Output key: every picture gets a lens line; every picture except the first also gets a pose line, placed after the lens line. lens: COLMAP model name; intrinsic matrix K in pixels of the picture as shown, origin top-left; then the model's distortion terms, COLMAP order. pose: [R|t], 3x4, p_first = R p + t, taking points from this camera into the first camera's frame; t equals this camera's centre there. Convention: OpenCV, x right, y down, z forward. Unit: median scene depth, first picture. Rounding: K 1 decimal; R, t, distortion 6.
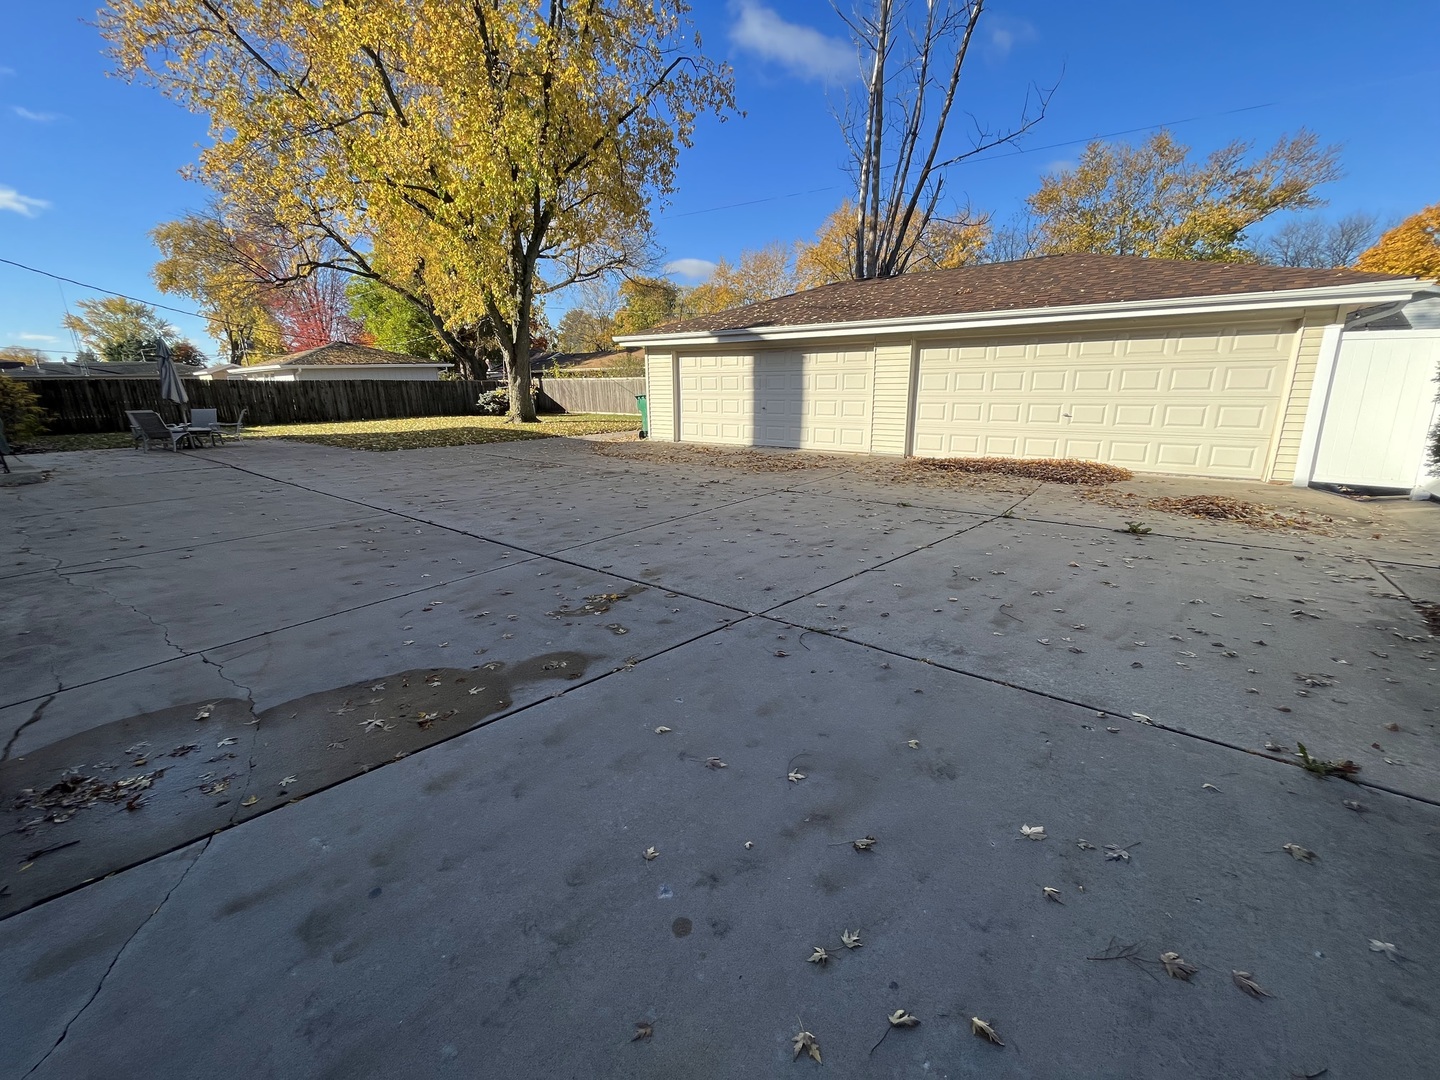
lens RADIAL K [[580.3, 0, 725.3], [0, 580.3, 535.0], [0, 0, 1]] dist [0.001129, -0.000109]
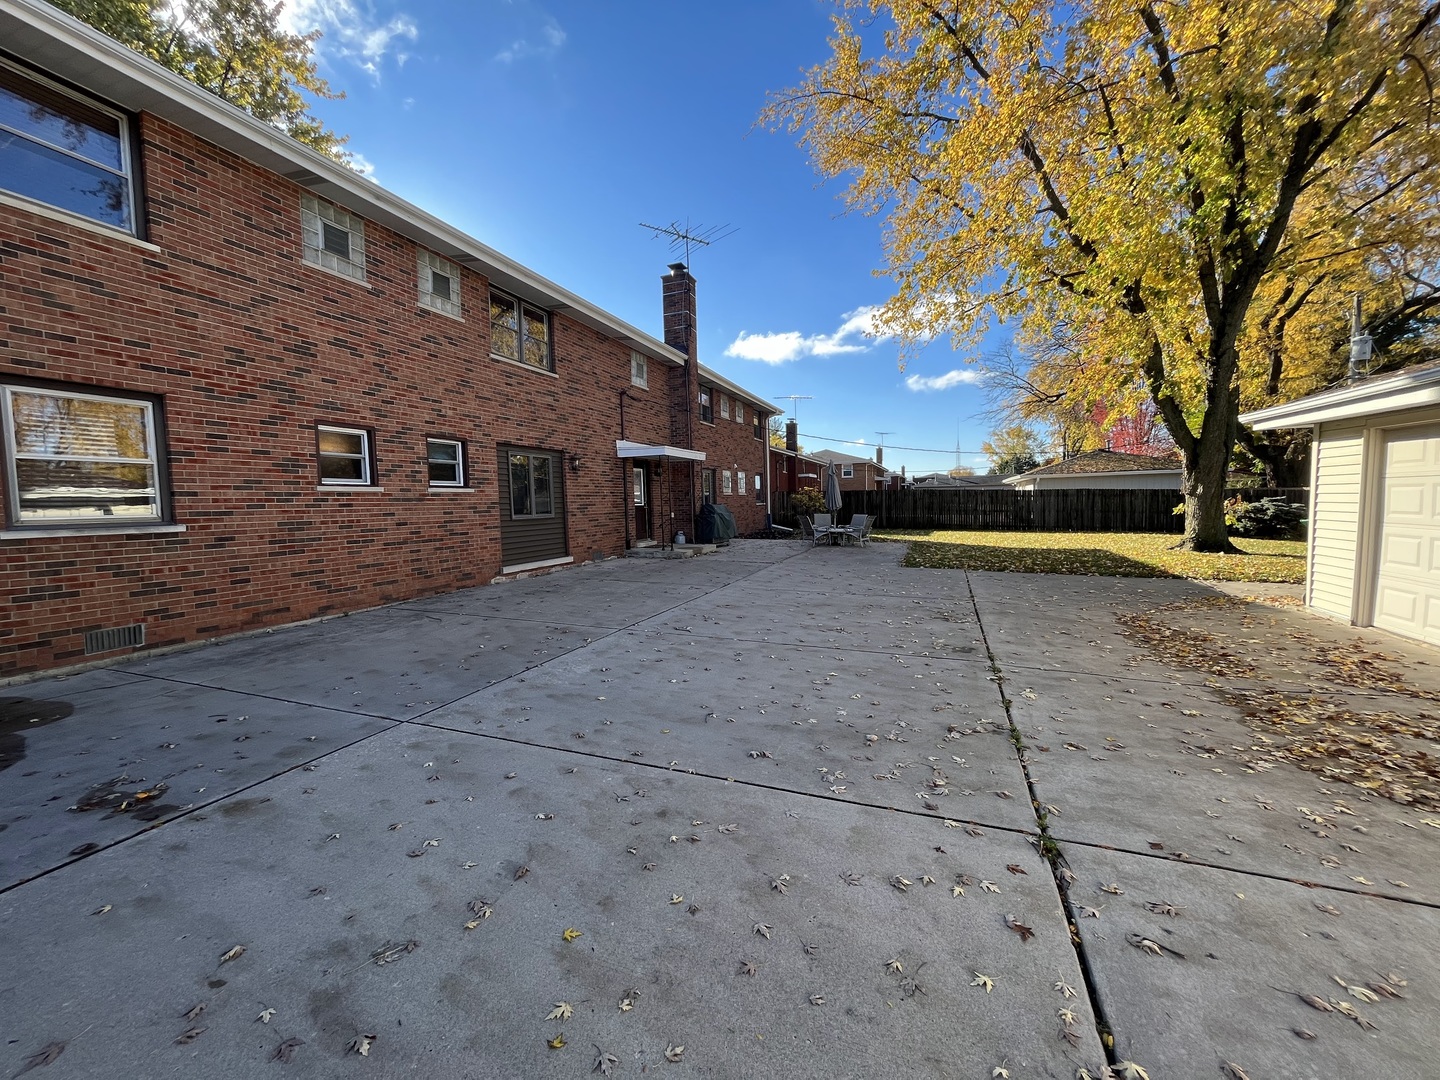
lens RADIAL K [[580.3, 0, 720.6], [0, 580.3, 539.6], [0, 0, 1]] dist [0.001129, -0.000109]
pose [[0.275966, 0.078519, -0.957955, 0.253548], [-0.238740, 0.971023, 0.010814, -0.147635], [0.931046, 0.225718, 0.286715, 0.524642]]
